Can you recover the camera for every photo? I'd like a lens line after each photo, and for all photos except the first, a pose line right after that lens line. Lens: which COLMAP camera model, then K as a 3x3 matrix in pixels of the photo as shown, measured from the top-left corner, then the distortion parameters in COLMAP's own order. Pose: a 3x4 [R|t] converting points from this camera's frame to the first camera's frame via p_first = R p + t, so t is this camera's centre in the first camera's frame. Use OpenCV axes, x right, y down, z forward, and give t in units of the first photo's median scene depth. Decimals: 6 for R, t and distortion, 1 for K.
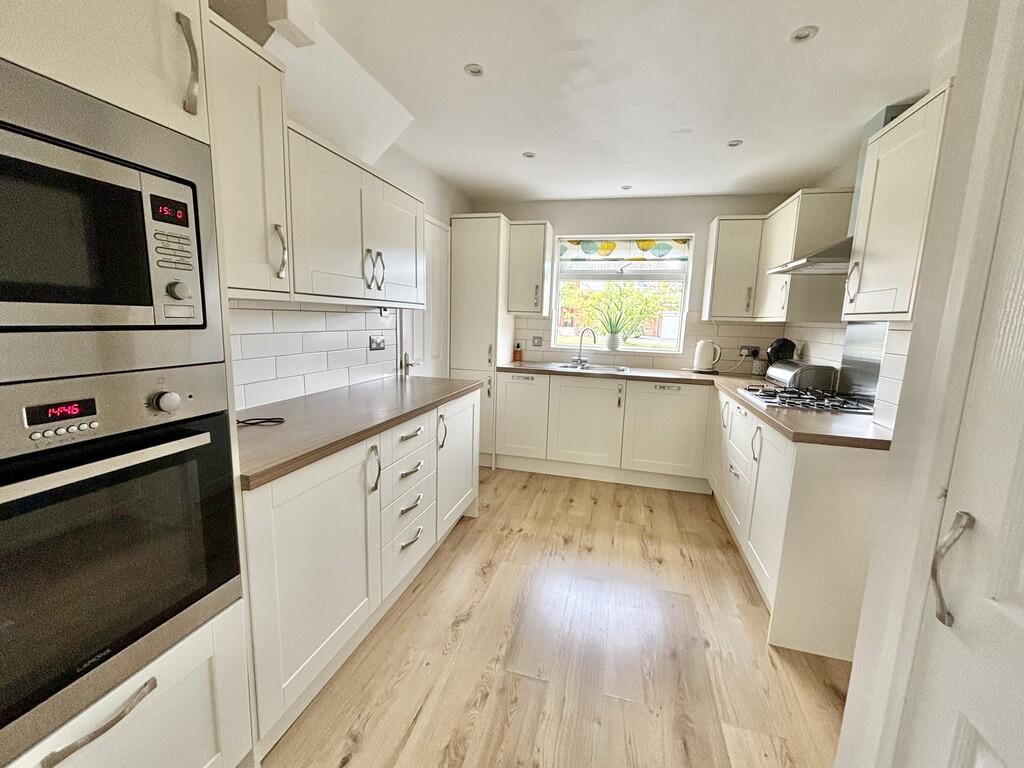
lens RADIAL K [[419.7, 0, 516.8], [0, 419.7, 381.5], [0, 0, 1]] dist [-0.000033, -0.000085]
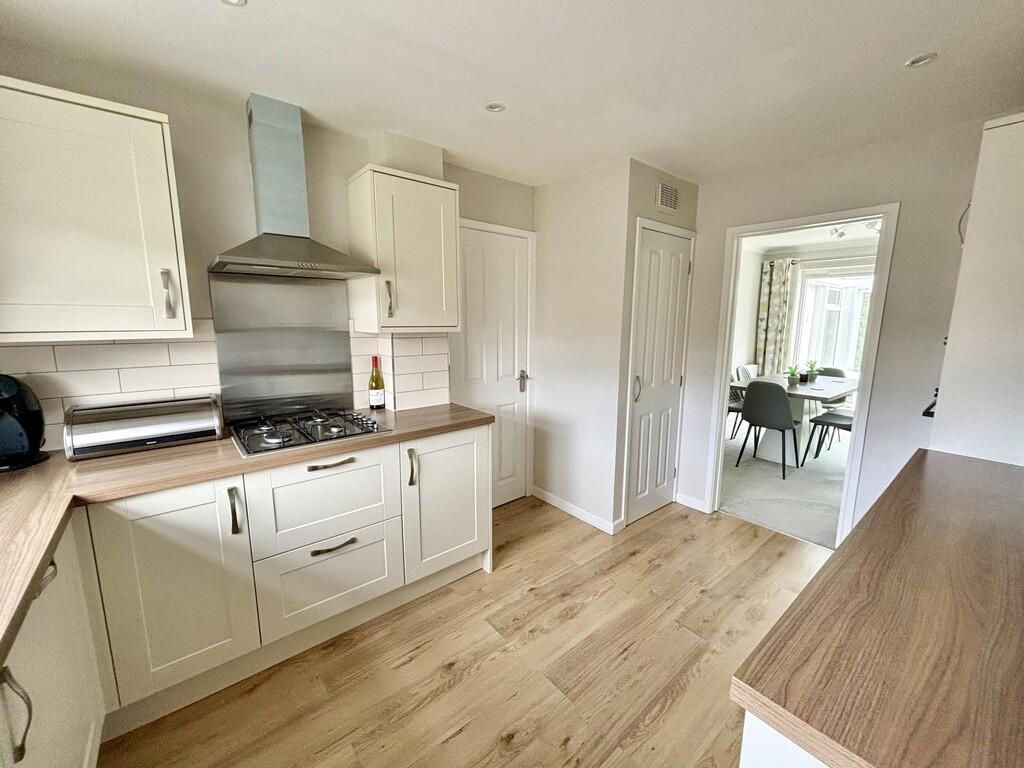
lens RADIAL K [[419.7, 0, 516.8], [0, 419.7, 381.5], [0, 0, 1]] dist [-0.000033, -0.000085]
pose [[-0.814037, -0.132937, 0.565395, -0.103709], [0.052818, 0.952478, 0.299995, -0.255462], [-0.578407, 0.274070, -0.768330, 1.309240]]
